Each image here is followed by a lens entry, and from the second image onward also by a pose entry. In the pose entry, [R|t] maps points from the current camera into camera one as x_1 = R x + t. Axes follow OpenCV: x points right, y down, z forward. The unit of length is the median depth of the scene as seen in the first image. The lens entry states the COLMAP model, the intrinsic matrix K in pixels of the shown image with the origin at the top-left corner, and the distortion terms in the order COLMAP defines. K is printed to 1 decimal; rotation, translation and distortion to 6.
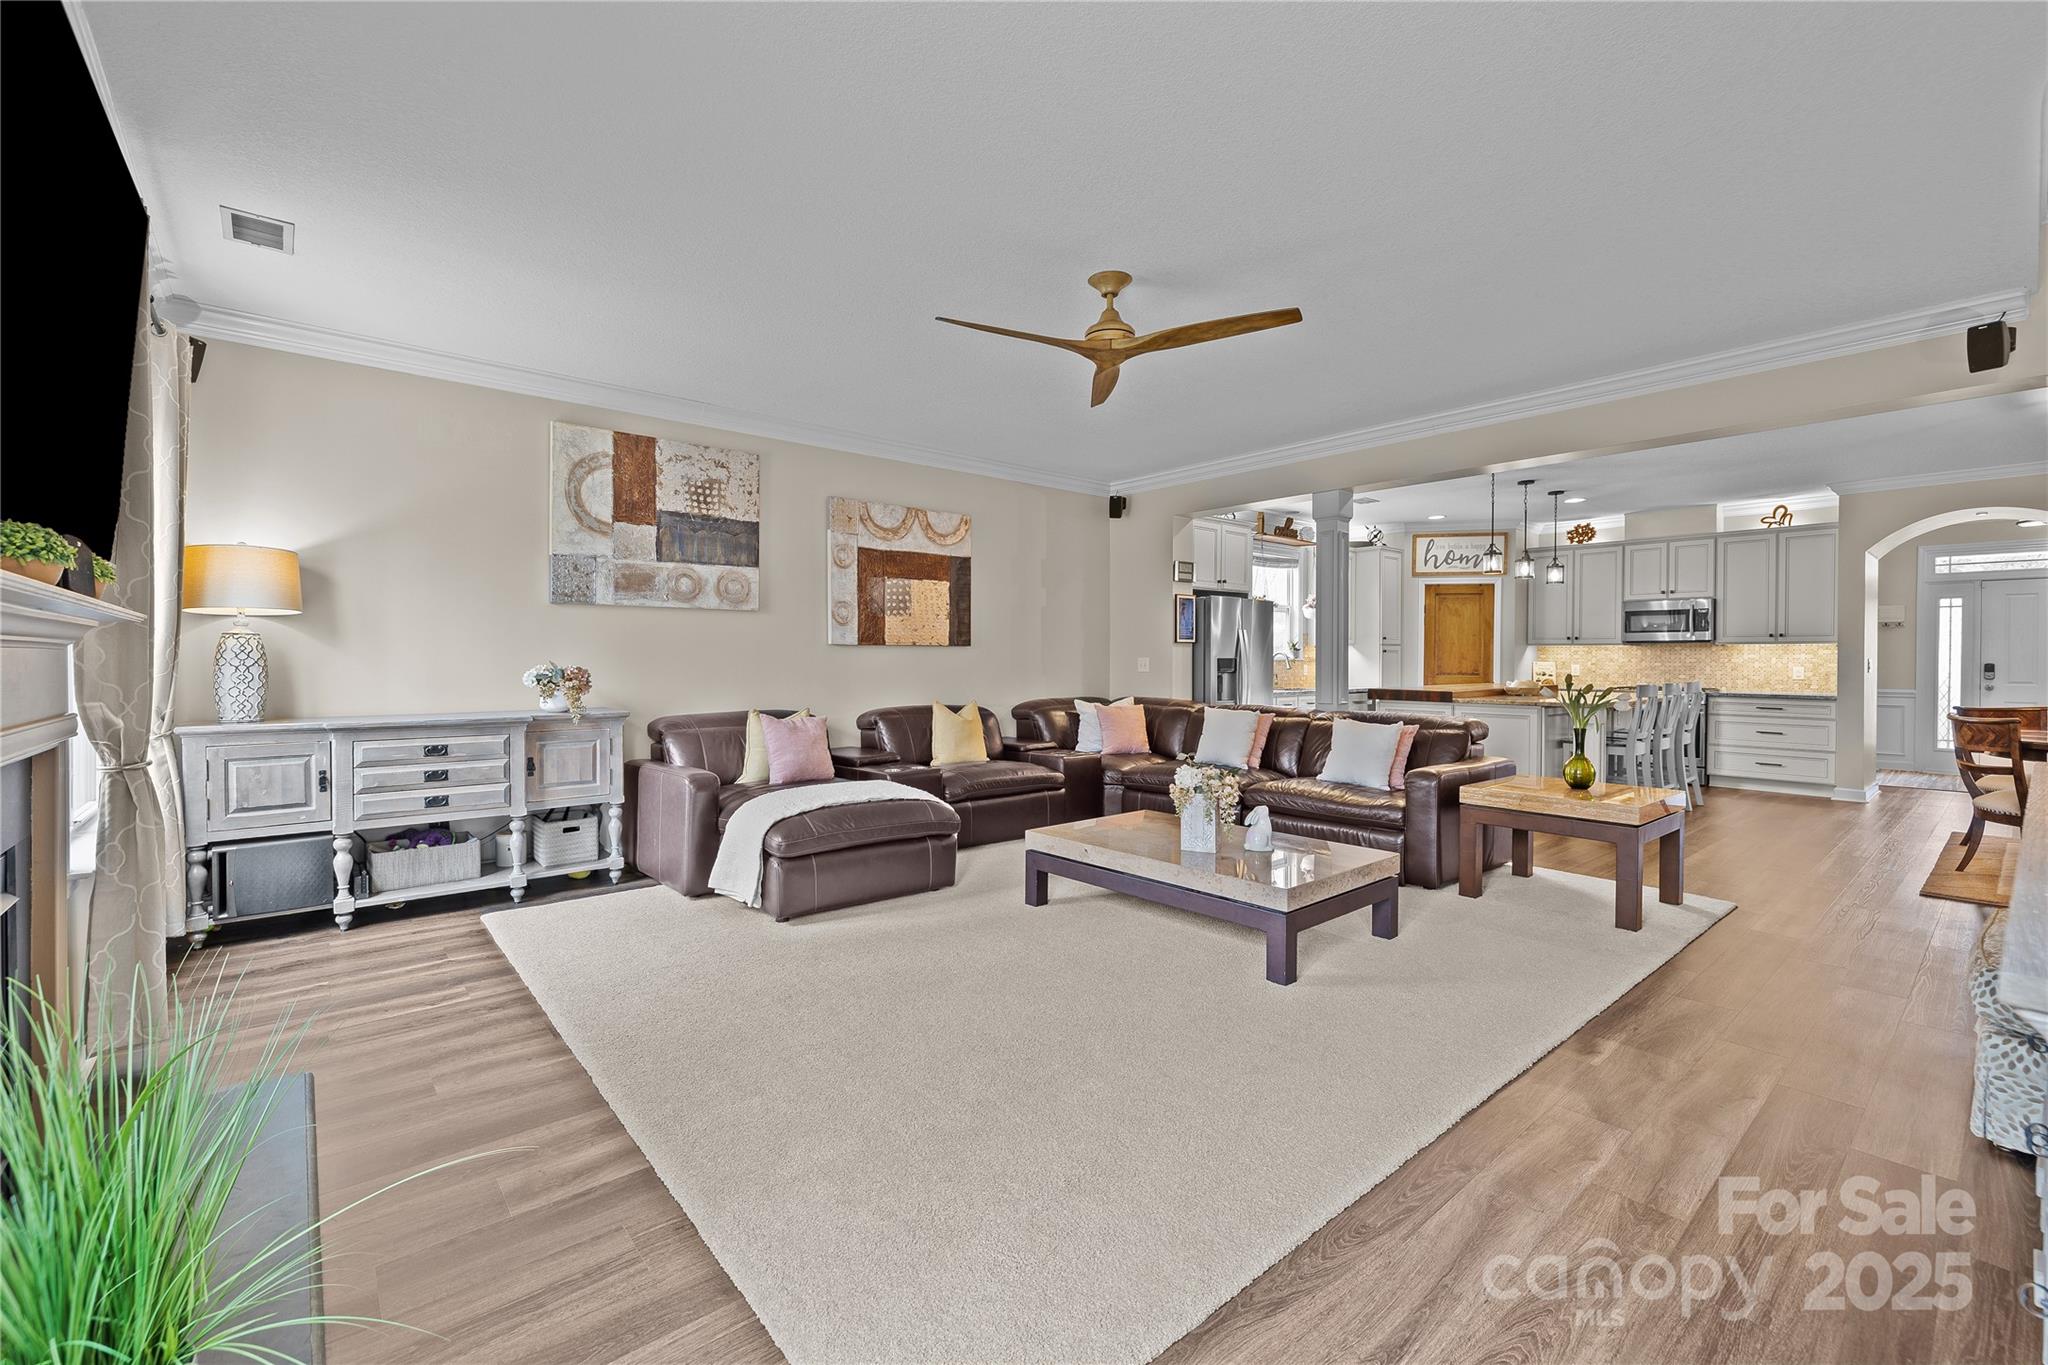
lens RADIAL K [[873.8, 0, 1000.2], [0, 873.8, 664.6], [0, 0, 1]] dist [-0.000501, -0.000388]
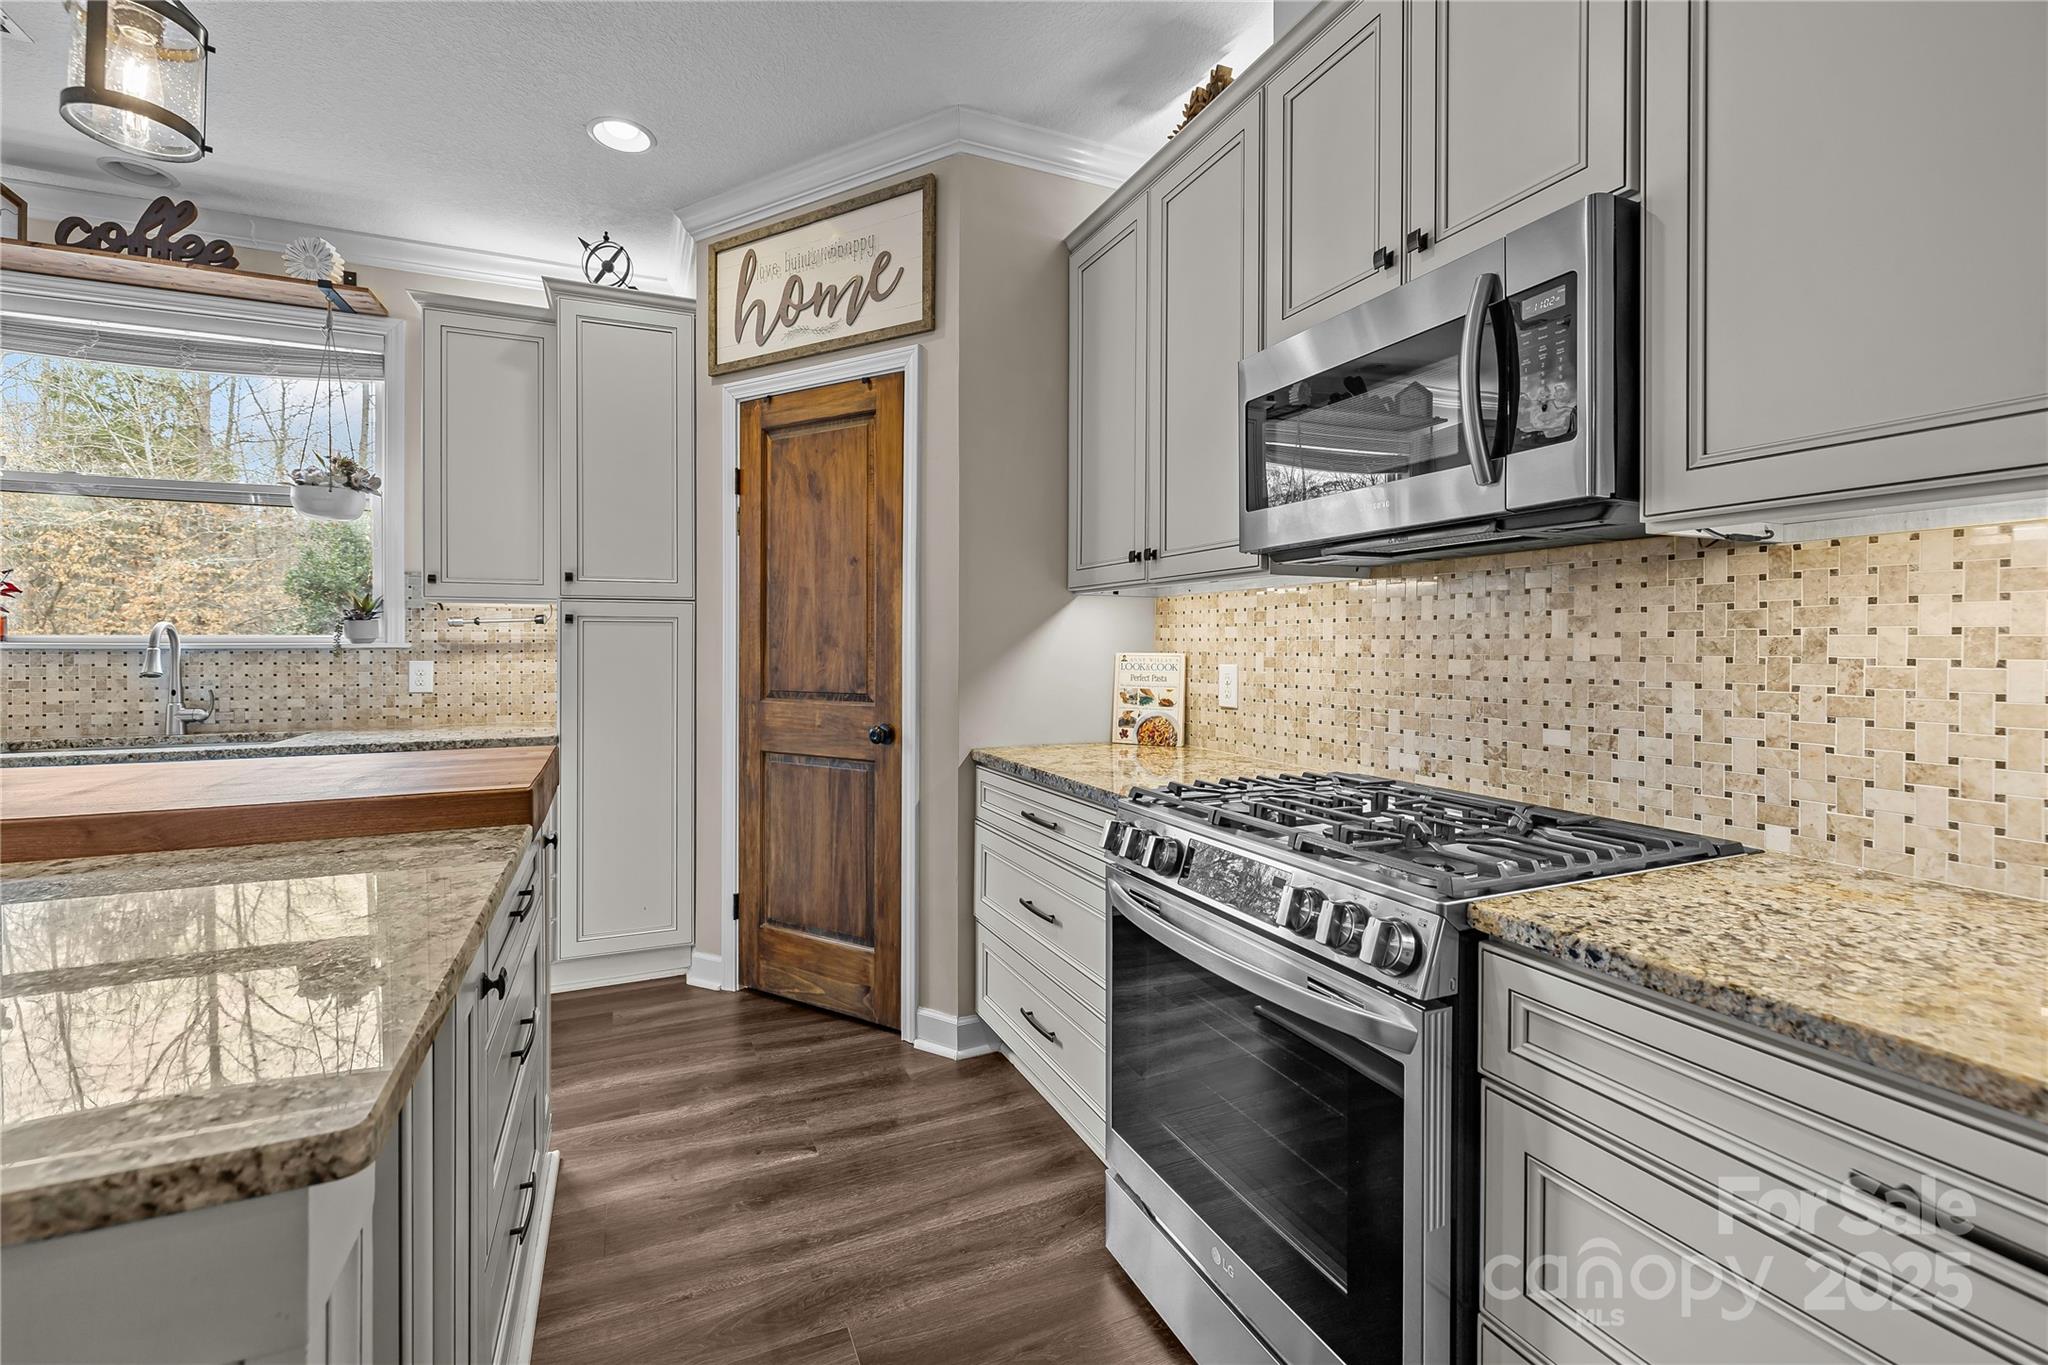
lens RADIAL K [[873.8, 0, 1012.4], [0, 873.8, 647.3], [0, 0, 1]] dist [-0.000501, -0.000388]
pose [[0.958387, -0.001504, -0.285468, 0.754432], [0.000012, 0.999986, -0.005231, -0.003968], [0.285472, 0.005010, 0.958374, 0.830166]]
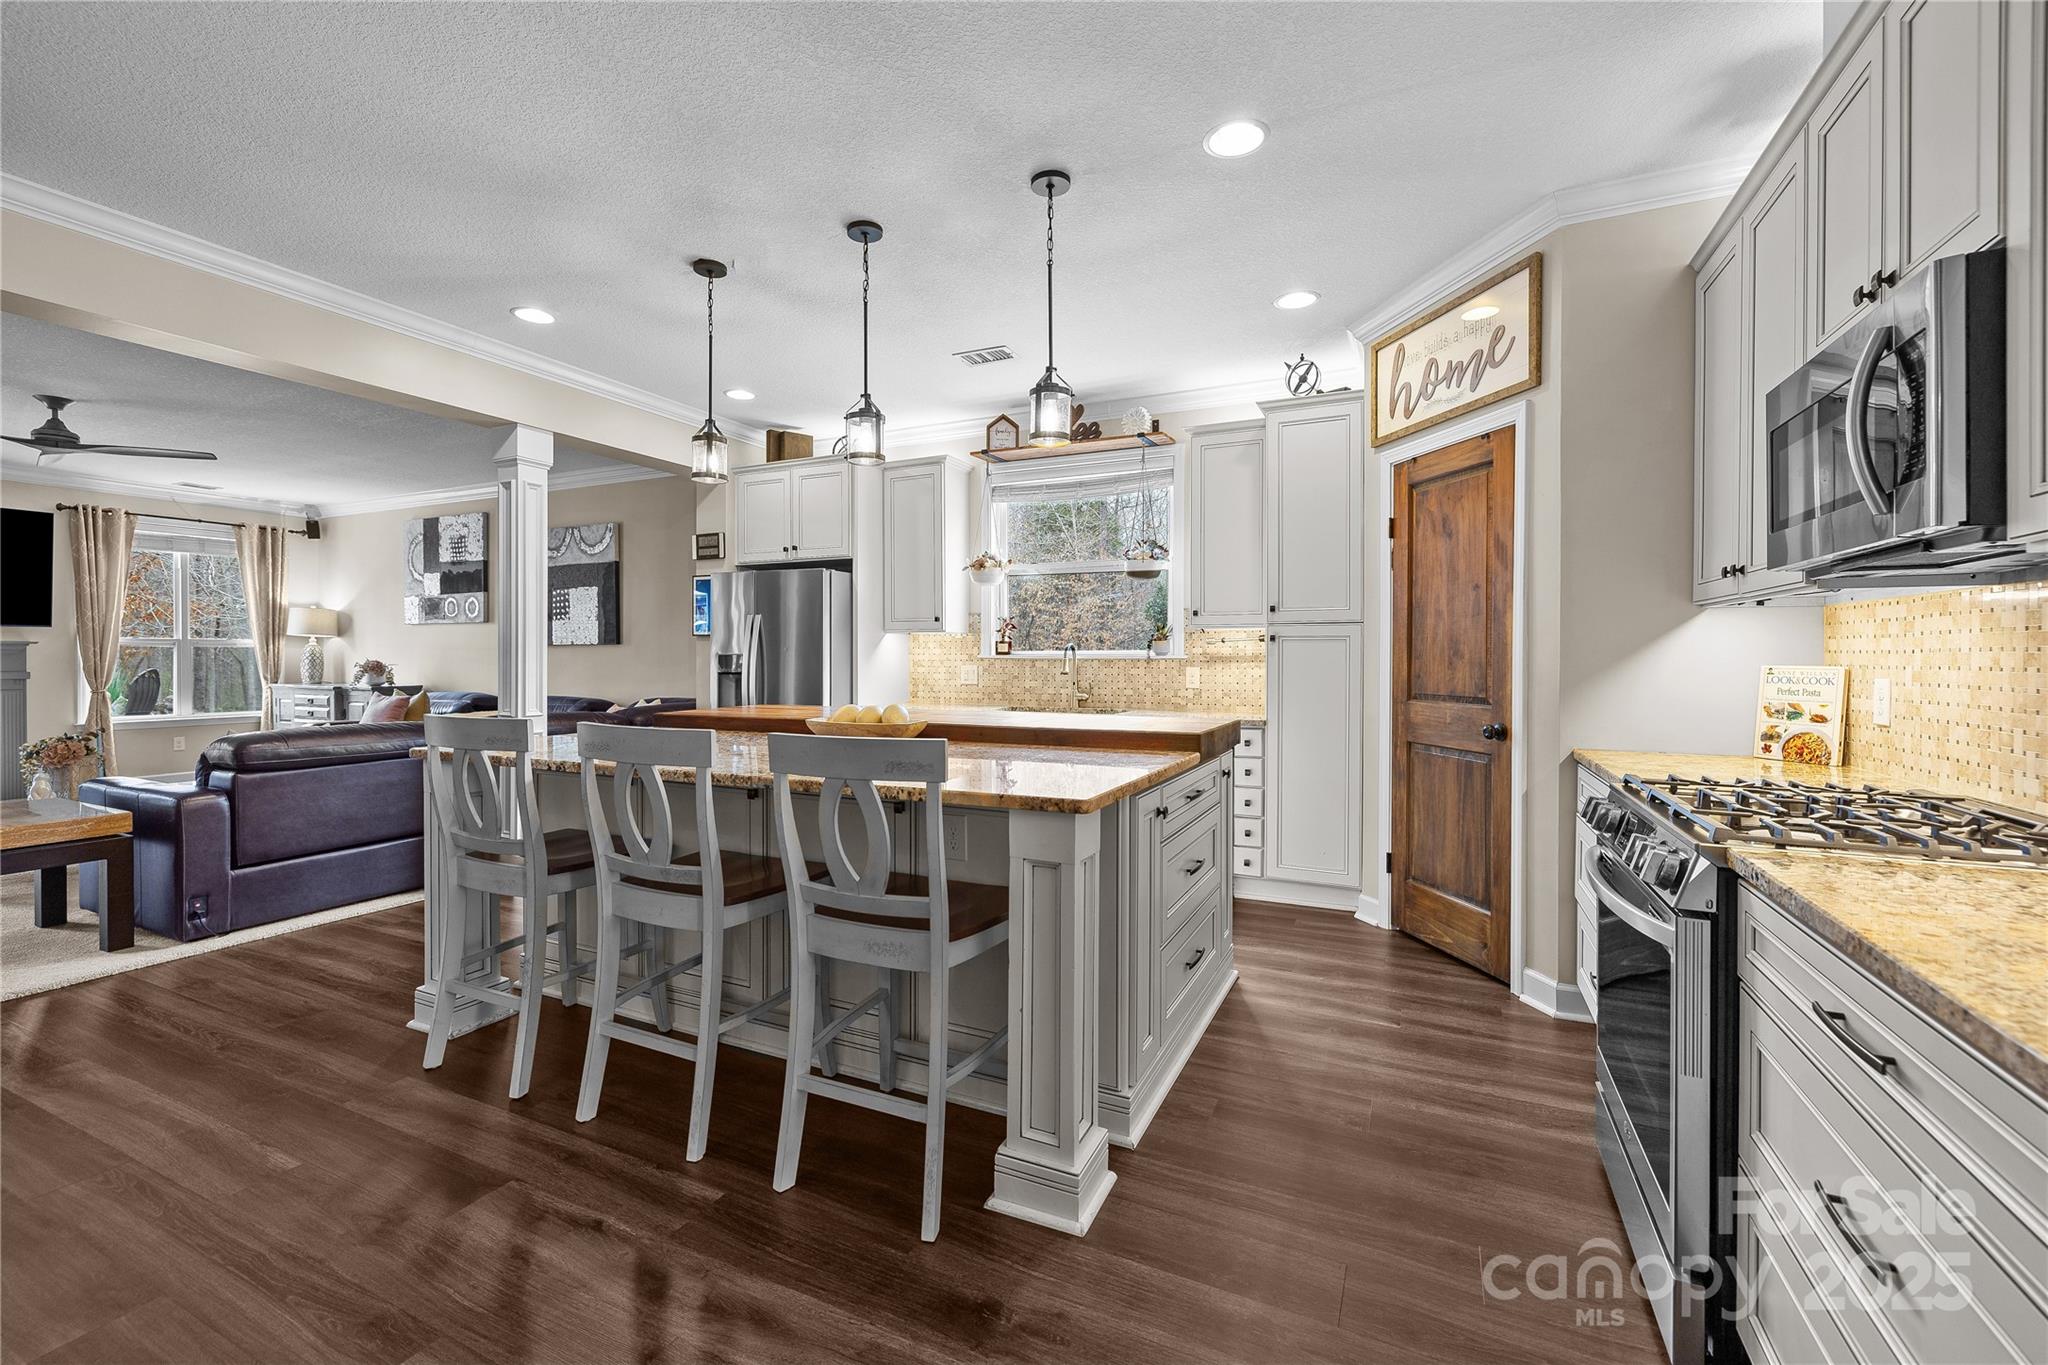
lens RADIAL K [[873.8, 0, 997.2], [0, 873.8, 658.9], [0, 0, 1]] dist [-0.000501, -0.000388]
pose [[0.399729, 0.000967, -0.916633, 0.875491], [-0.007269, 0.999971, -0.002115, -0.003336], [0.916604, 0.007508, 0.399725, 0.773515]]
